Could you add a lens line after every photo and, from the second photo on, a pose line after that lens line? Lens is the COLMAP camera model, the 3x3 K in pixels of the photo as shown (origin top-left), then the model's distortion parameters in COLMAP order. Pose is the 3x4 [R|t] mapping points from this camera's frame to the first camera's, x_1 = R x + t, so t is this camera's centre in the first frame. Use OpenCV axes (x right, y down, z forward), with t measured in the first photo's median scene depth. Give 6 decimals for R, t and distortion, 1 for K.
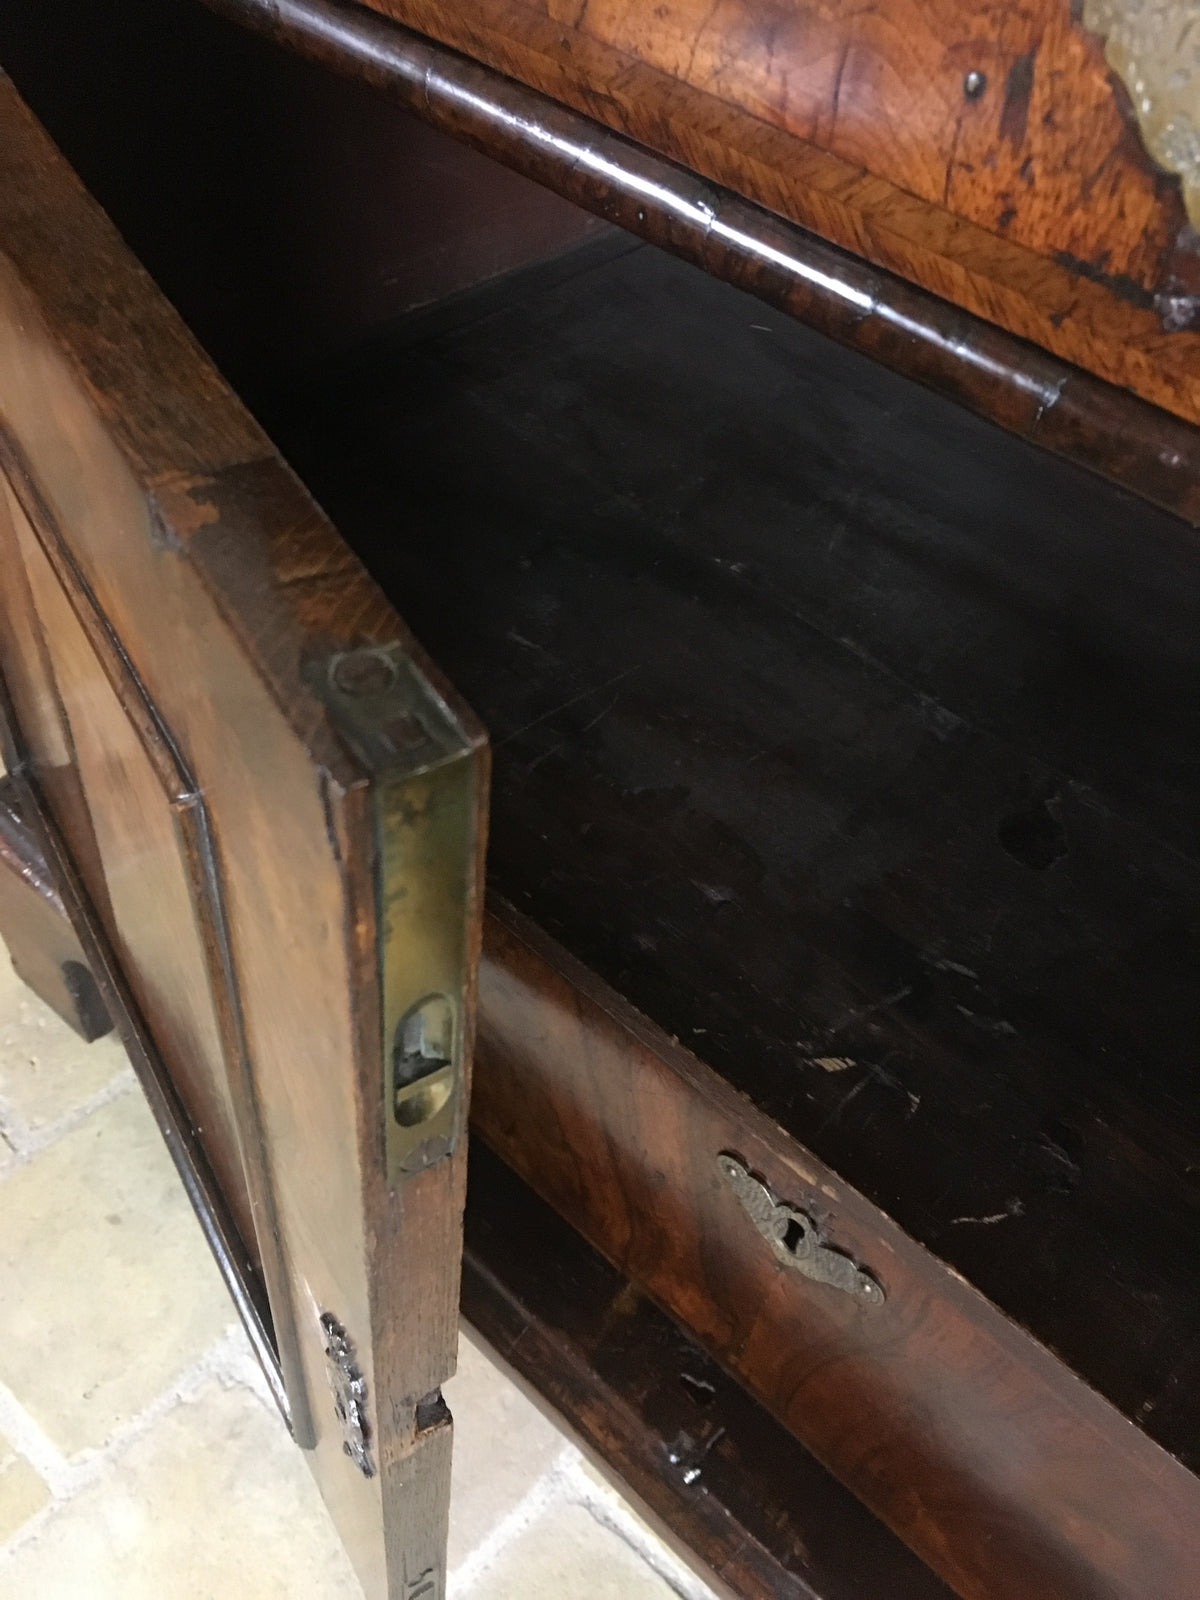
lens RADIAL K [[1372.9, 0, 607.7], [0, 1372.9, 796.1], [0, 0, 1]] dist [0.070485, -0.089107]
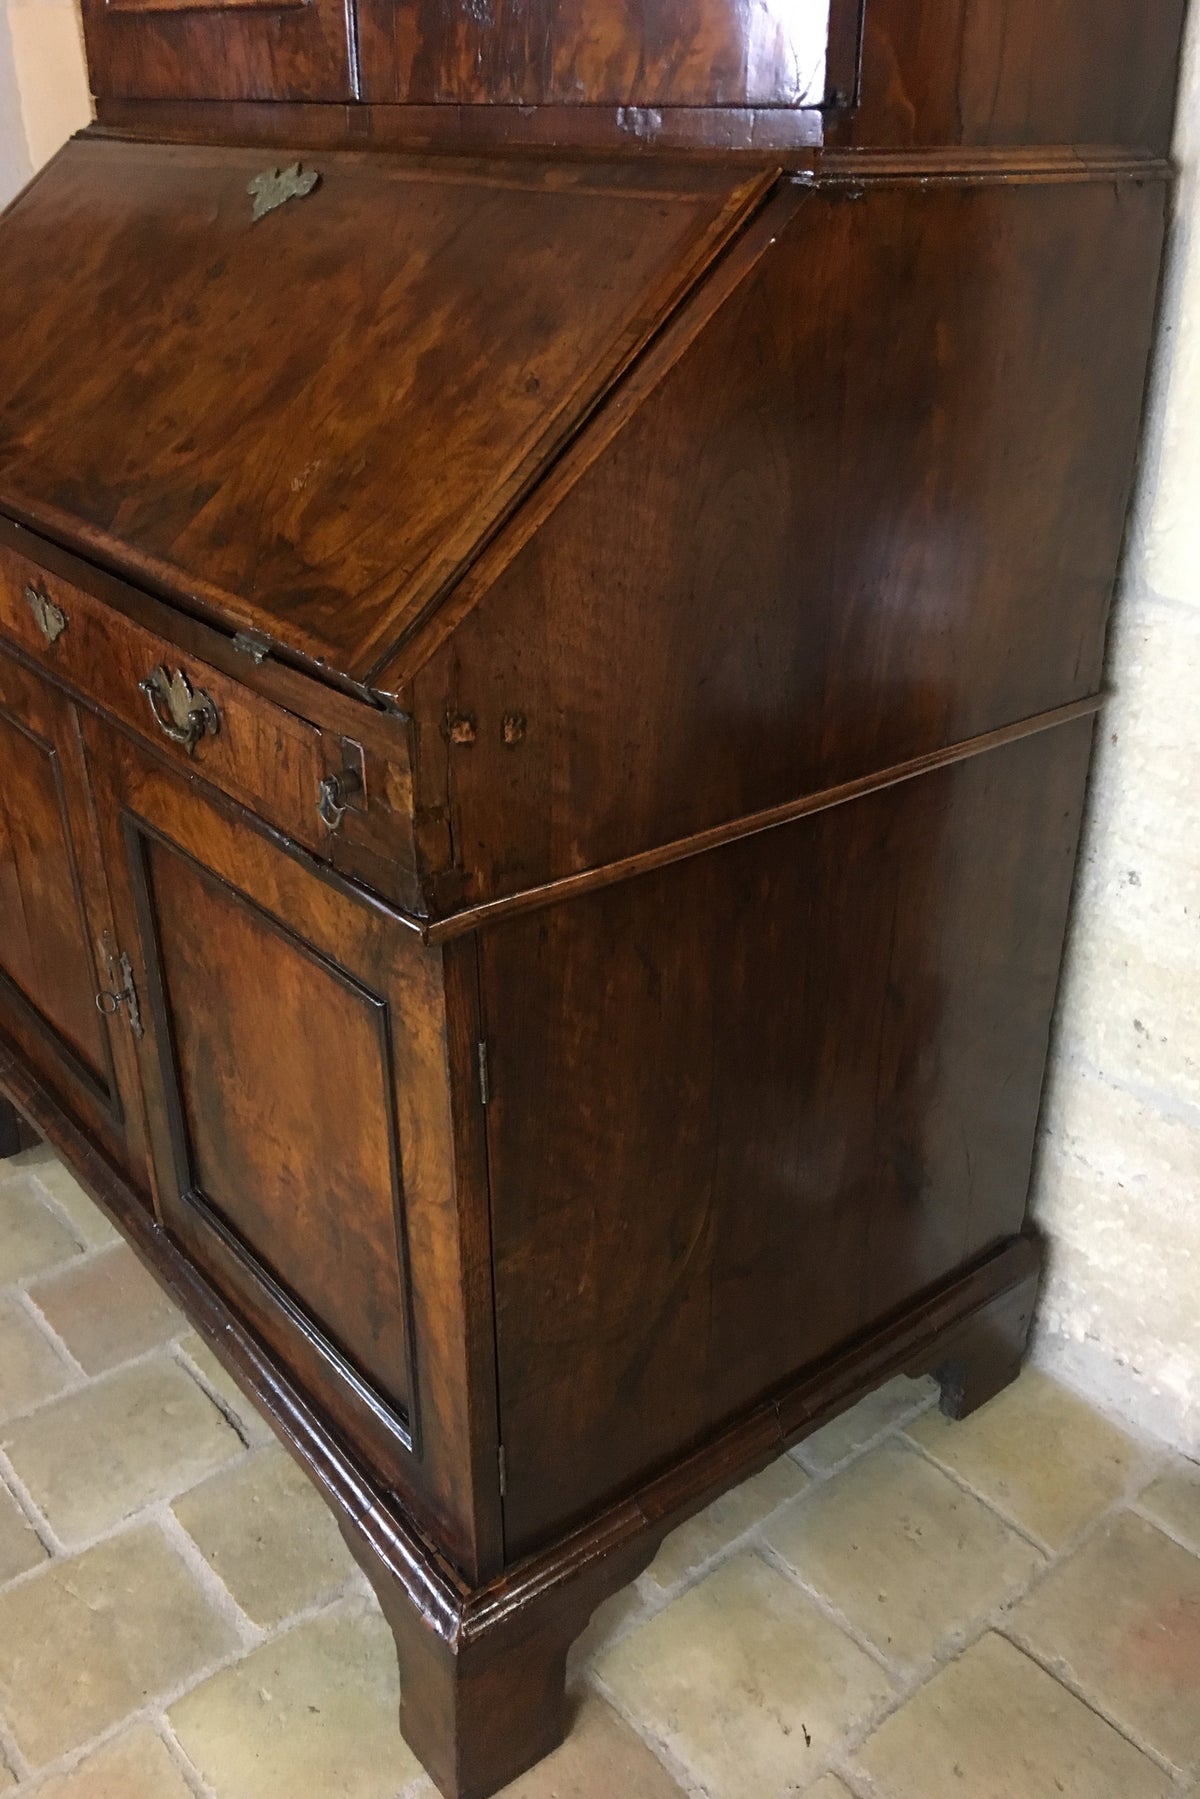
lens RADIAL K [[1545.6, 0, 671.5], [0, 1545.6, 904.8], [0, 0, 1]] dist [0.048266, -0.035574]
pose [[0.986851, -0.016509, -0.160789, 3.202106], [-0.044457, 0.928680, -0.368208, 2.272783], [0.155400, 0.370514, 0.915735, -3.254740]]
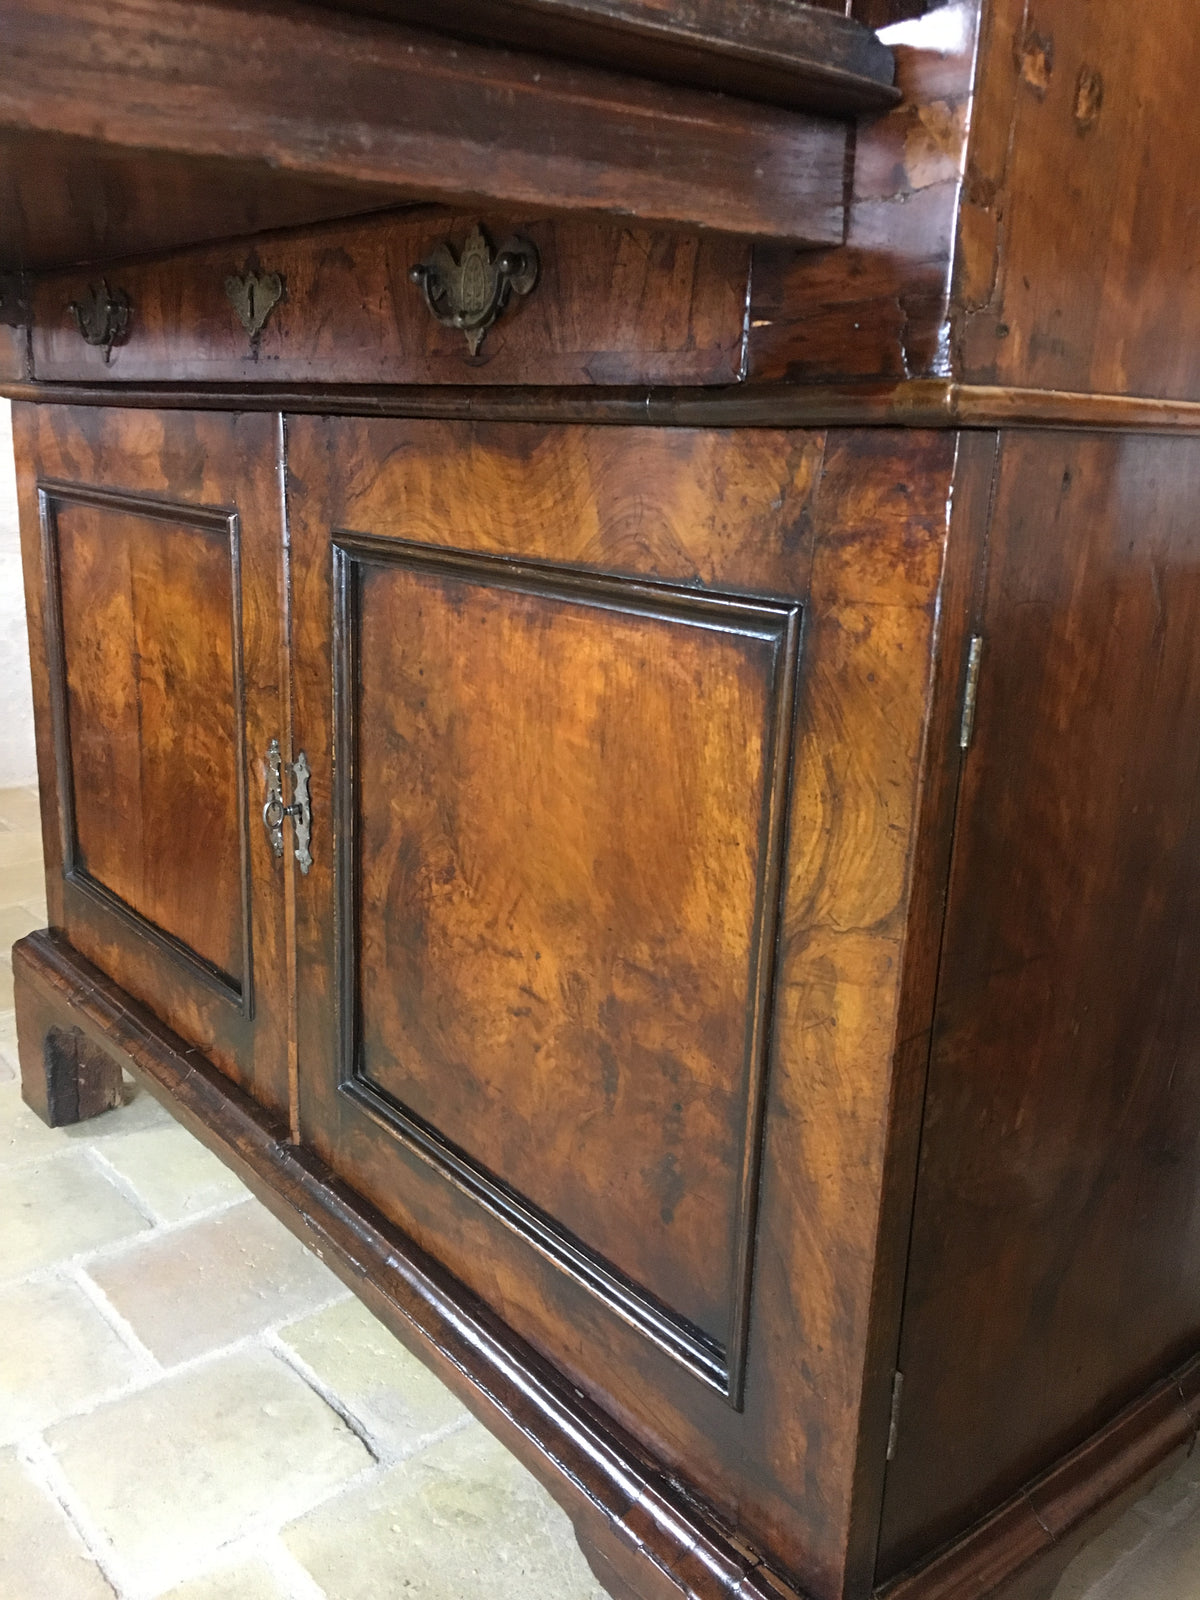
lens RADIAL K [[1372.9, 0, 603.5], [0, 1372.9, 799.4], [0, 0, 1]] dist [0.070485, -0.089107]
pose [[0.987606, -0.023085, -0.155247, 1.830523], [-0.067428, 0.830793, -0.552482, 2.678749], [0.141732, 0.556102, 0.818940, -1.384570]]
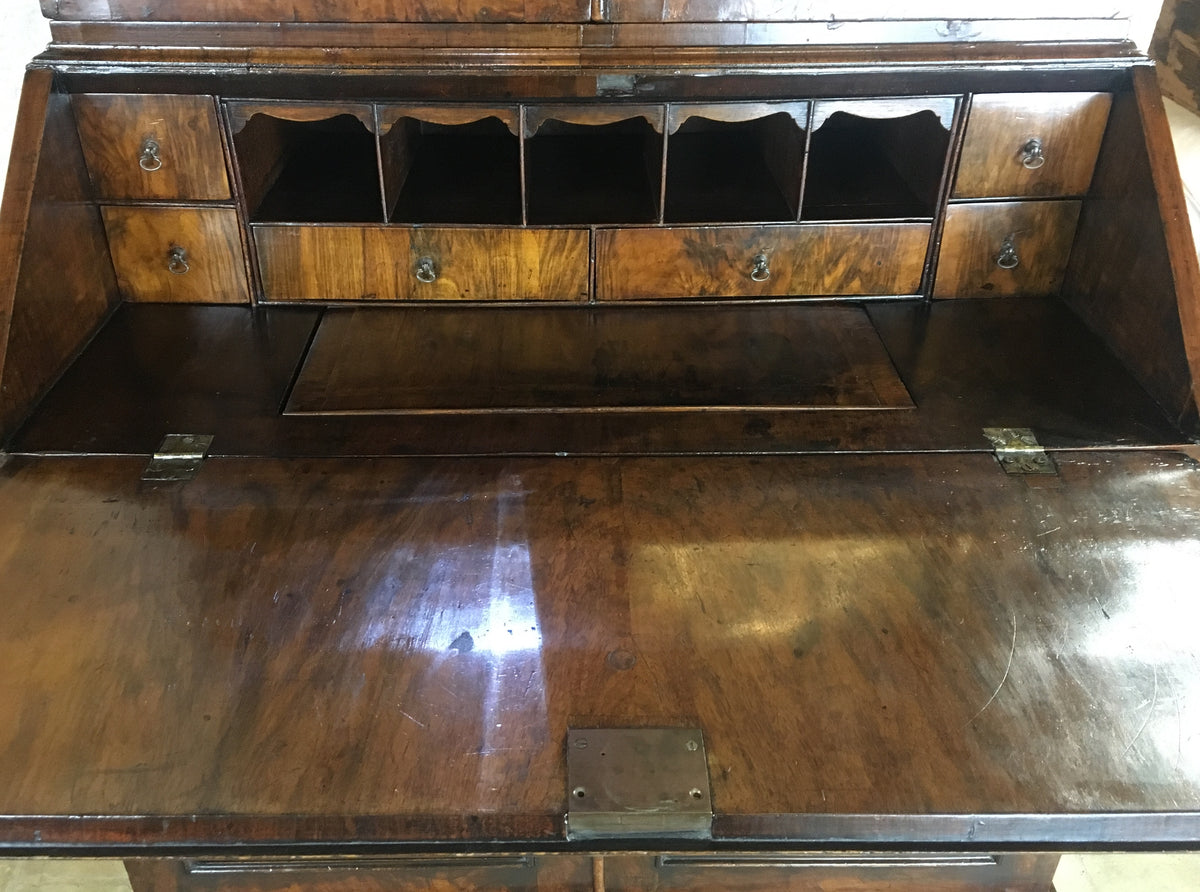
lens RADIAL K [[1069.0, 0, 579.3], [0, 1069.0, 426.8], [0, 0, 1]] dist [0.079226, -0.099930]
pose [[0.723632, -0.446912, 0.525952, -1.709424], [0.559276, 0.826236, -0.067413, -0.448594], [-0.404433, 0.342934, 0.847838, -2.778840]]
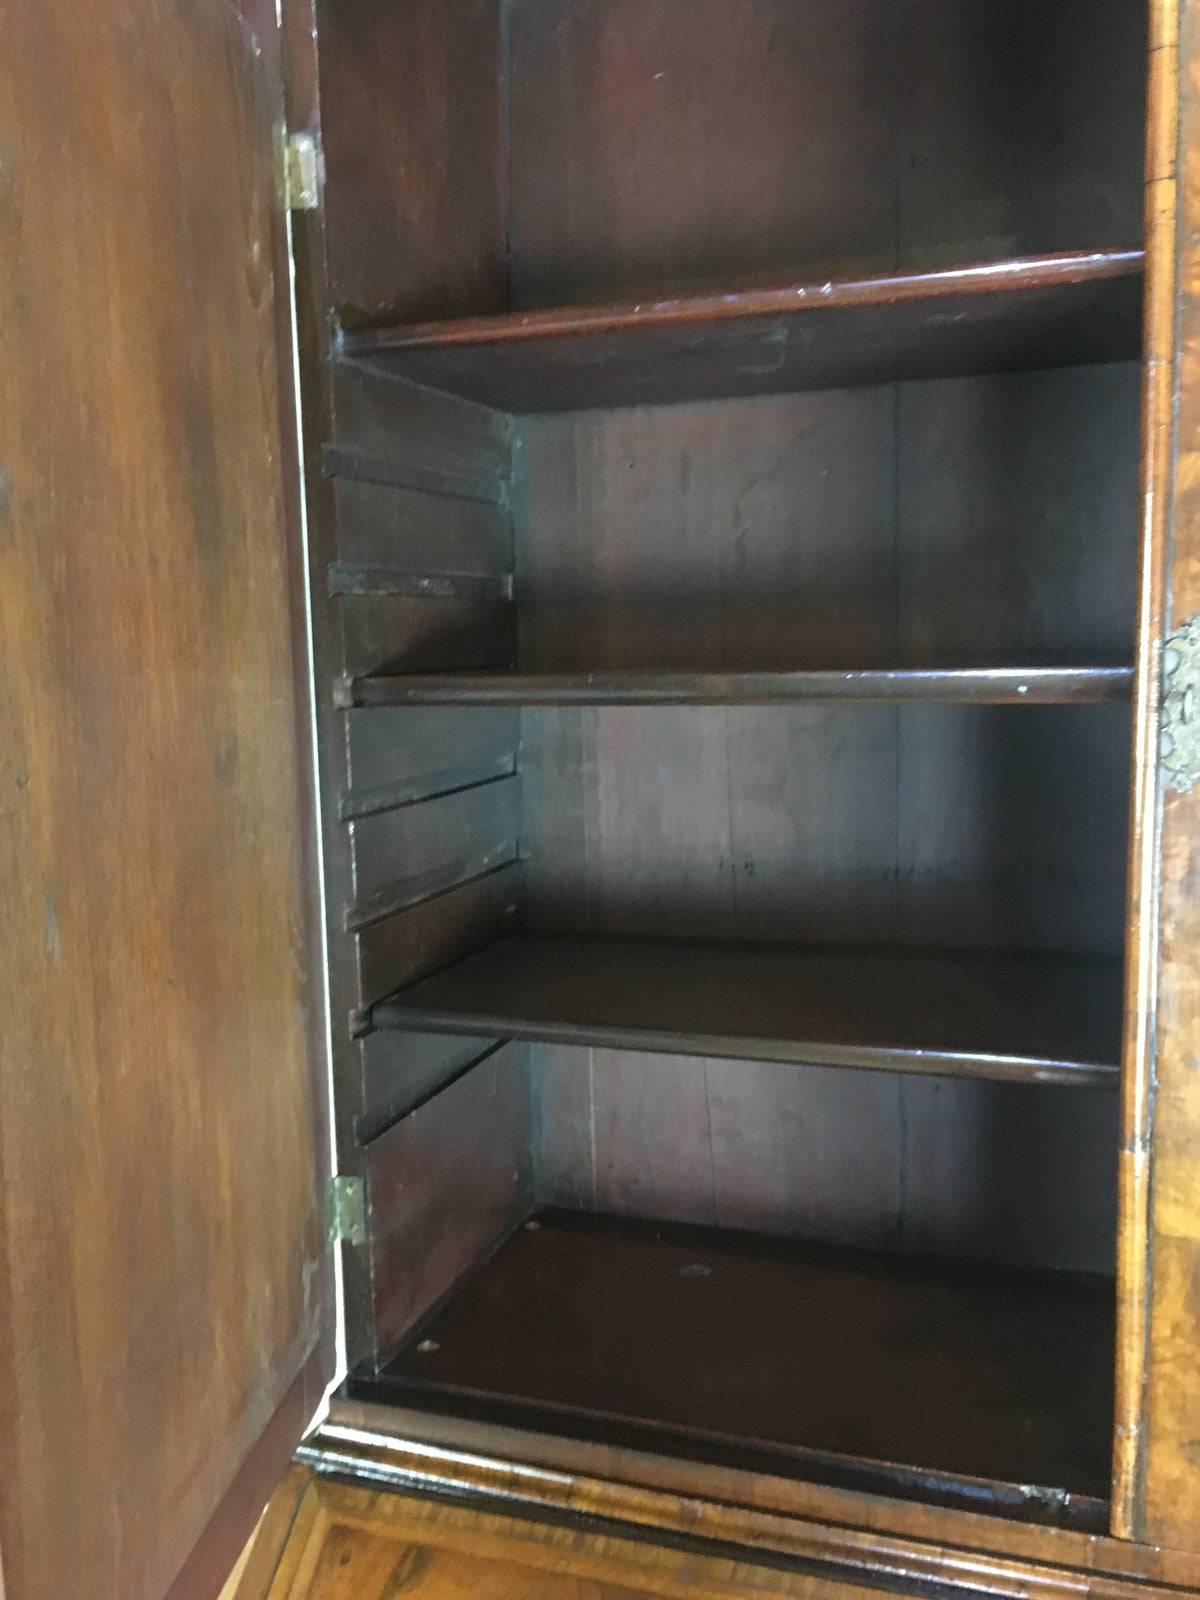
lens RADIAL K [[1372.9, 0, 593.2], [0, 1372.9, 797.4], [0, 0, 1]] dist [0.070485, -0.089107]
pose [[0.912679, -0.172627, 0.370428, -0.738518], [0.370699, 0.731270, -0.572561, -1.914580], [-0.172043, 0.659881, 0.731408, -3.110965]]
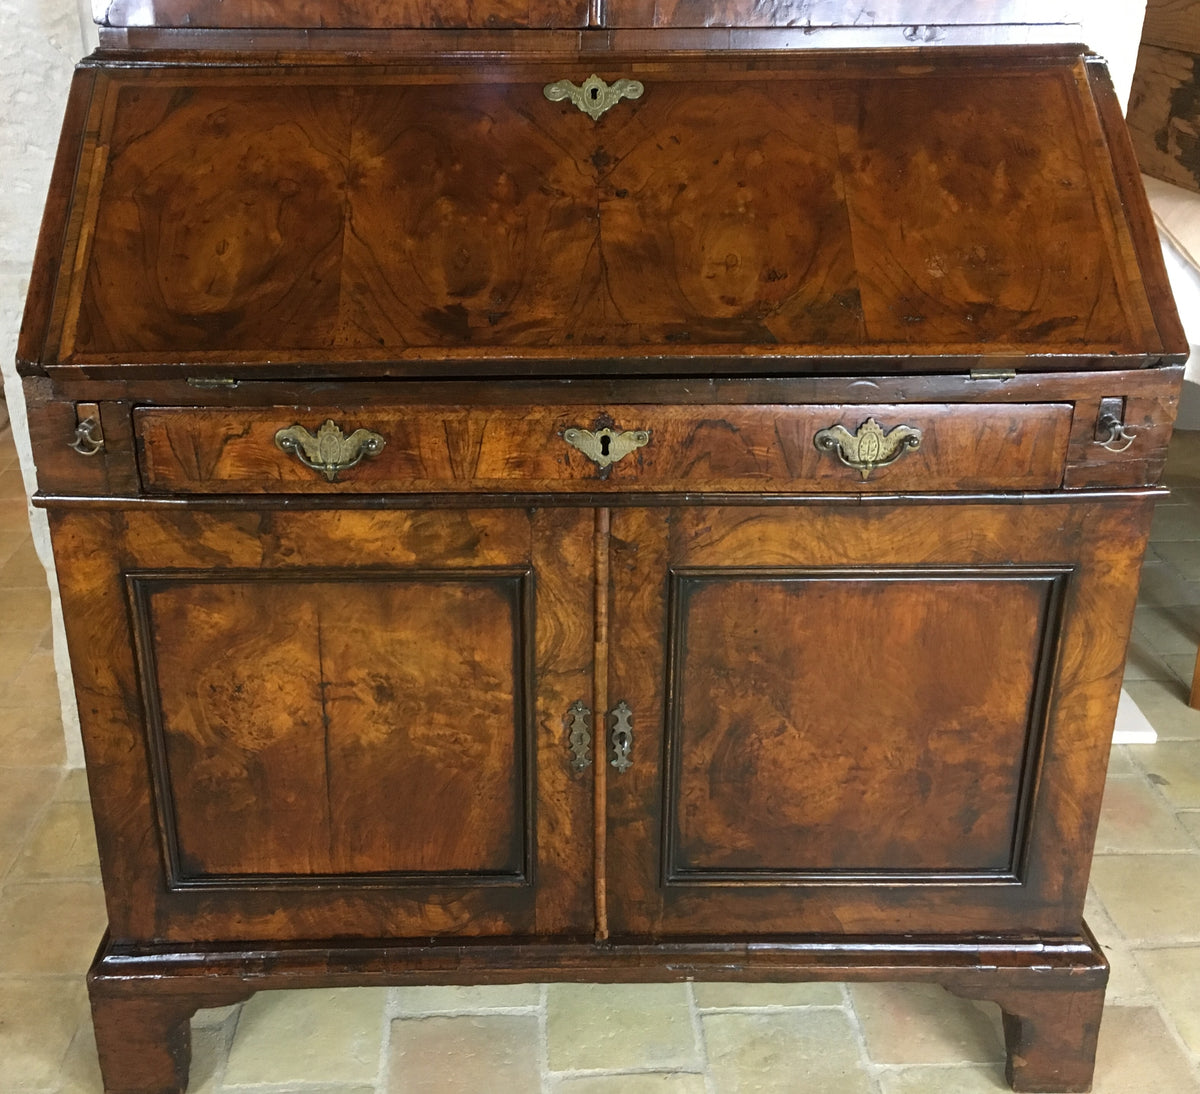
lens RADIAL K [[1323.2, 0, 554.6], [0, 1323.2, 518.9], [0, 0, 1]] dist [0.048418, 0.000000]
pose [[0.724654, -0.351713, 0.592600, -3.042926], [0.561221, 0.800229, -0.211341, 0.849701], [-0.399884, 0.485728, 0.777278, -3.145411]]
